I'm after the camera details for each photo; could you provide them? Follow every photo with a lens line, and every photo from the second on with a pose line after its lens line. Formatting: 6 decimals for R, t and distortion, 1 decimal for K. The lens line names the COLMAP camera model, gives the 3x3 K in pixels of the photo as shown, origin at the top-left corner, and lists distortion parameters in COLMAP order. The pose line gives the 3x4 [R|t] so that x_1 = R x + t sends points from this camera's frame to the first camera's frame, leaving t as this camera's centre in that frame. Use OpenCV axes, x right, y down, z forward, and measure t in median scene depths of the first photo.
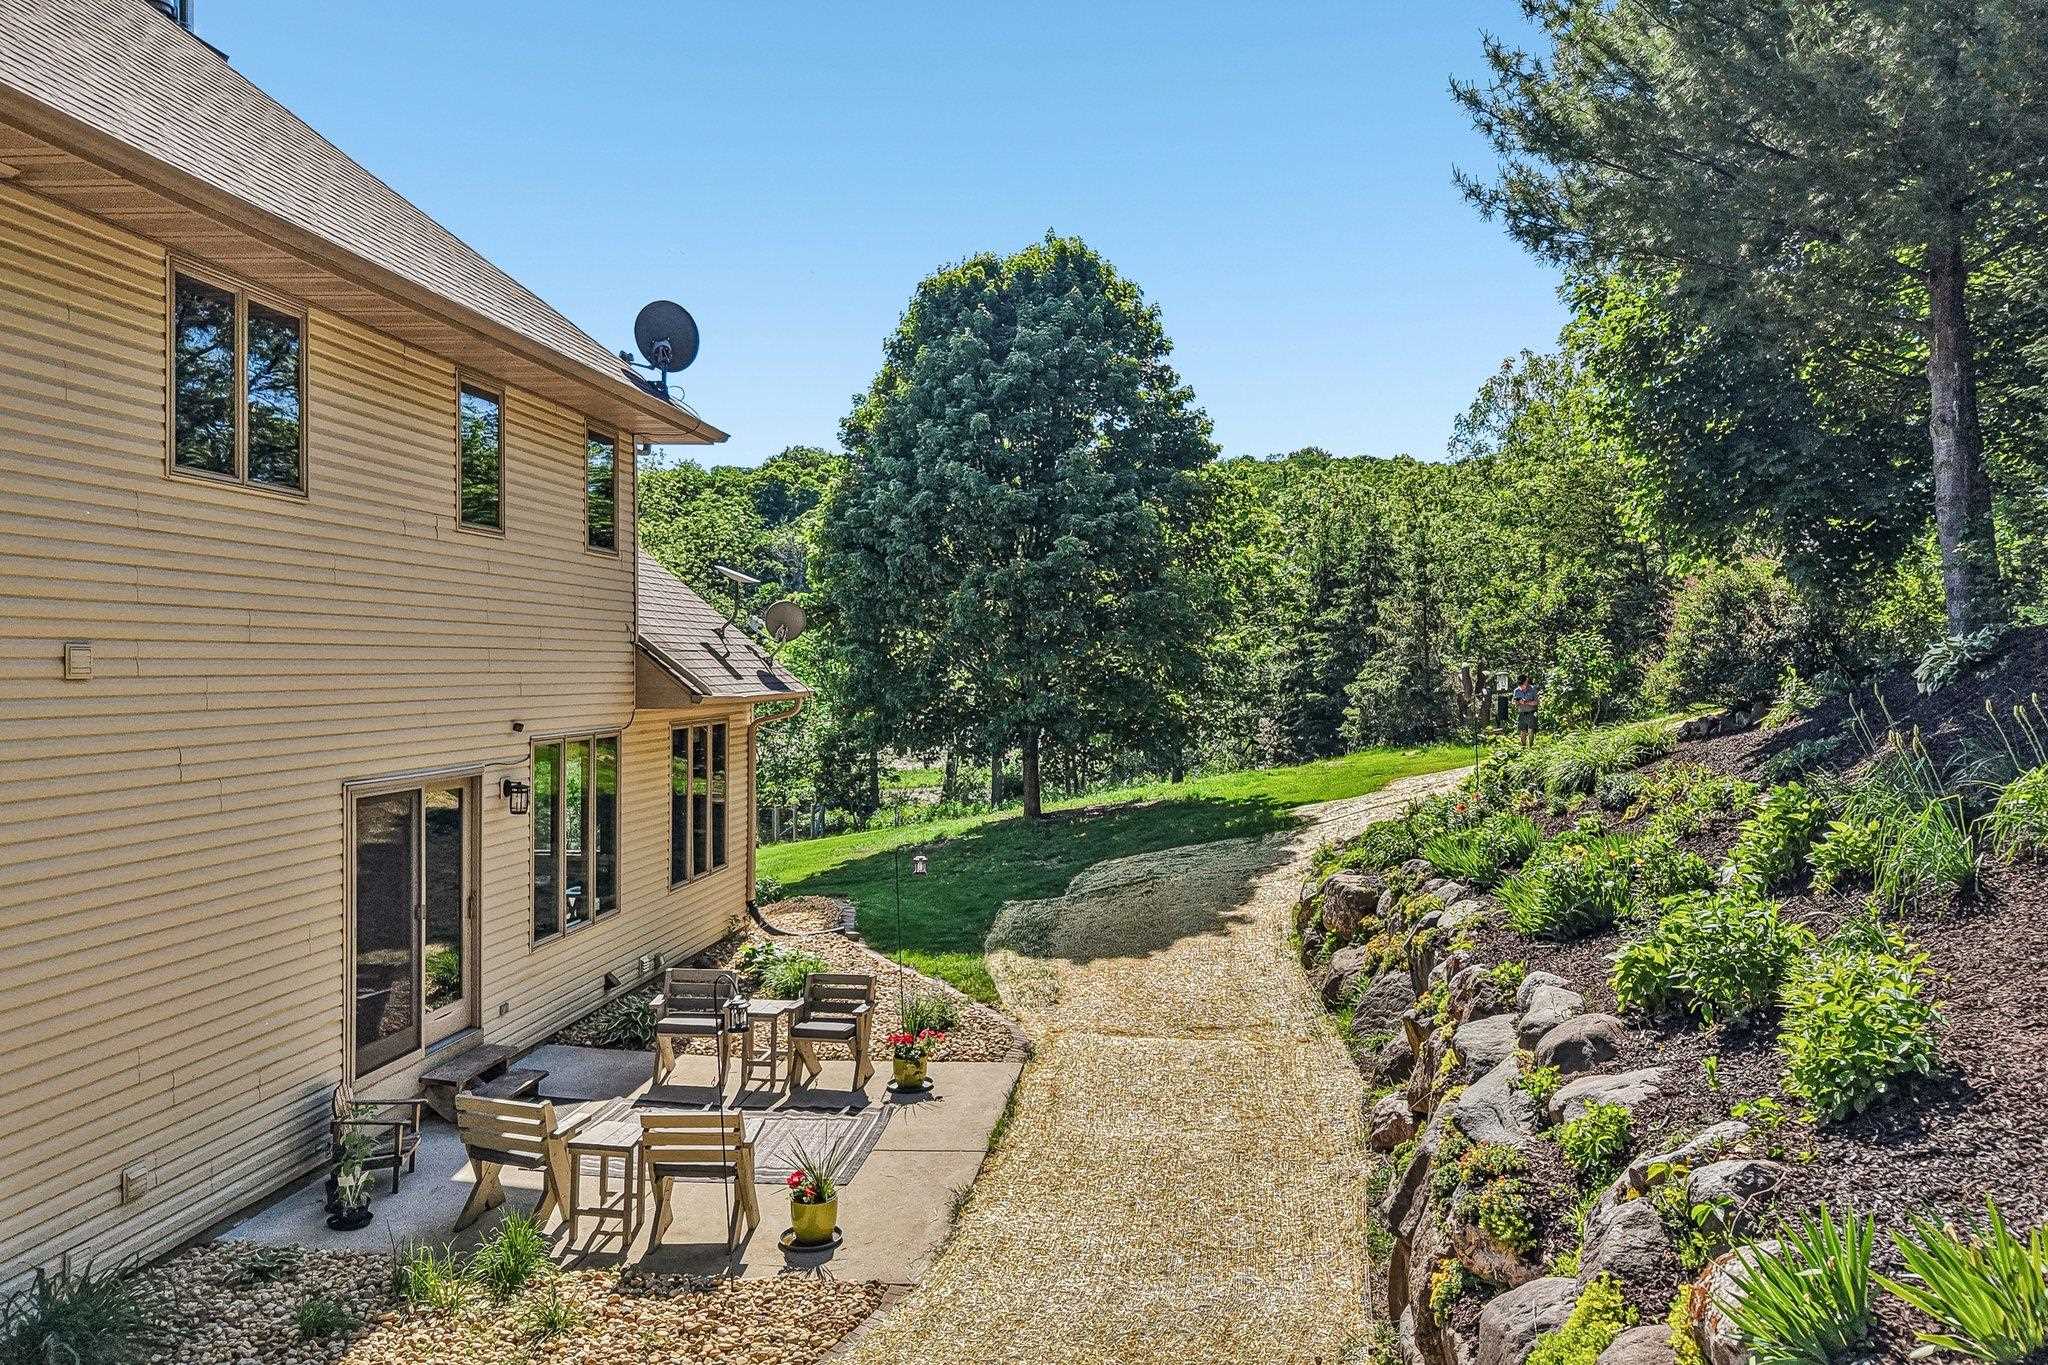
lens RADIAL K [[1370.9, 0, 1025.2], [0, 1370.9, 659.5], [0, 0, 1]] dist [0.028304, -0.004495]
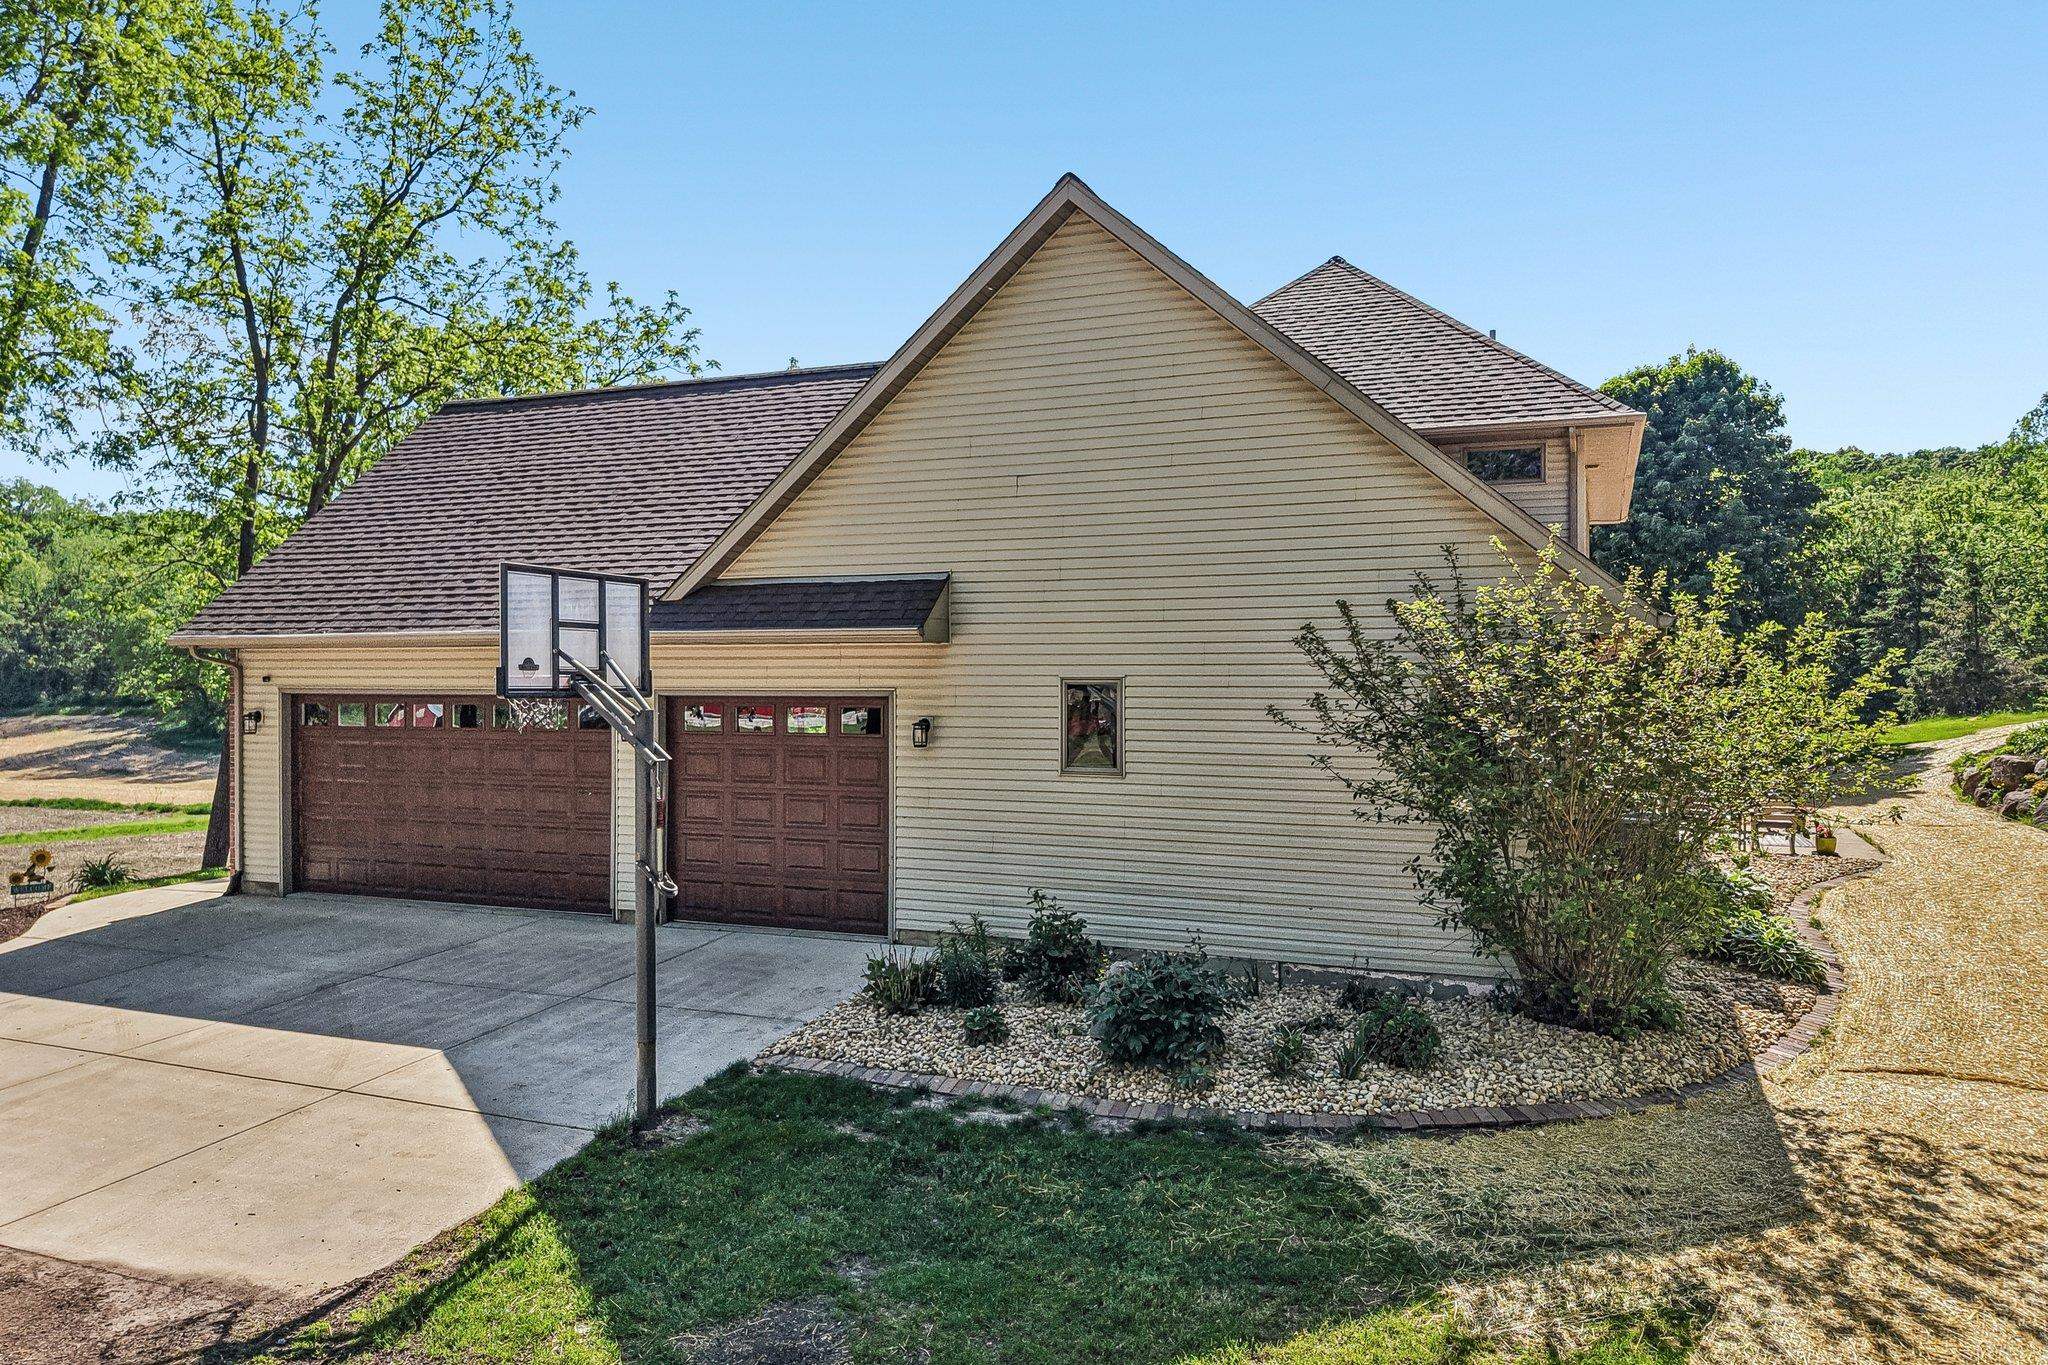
lens RADIAL K [[1370.9, 0, 1025.2], [0, 1370.9, 659.5], [0, 0, 1]] dist [0.028304, -0.004495]
pose [[0.966343, -0.008577, -0.257113, -0.221438], [0.005799, 0.999916, -0.011561, 0.021183], [0.257190, 0.009681, 0.966312, -0.438452]]
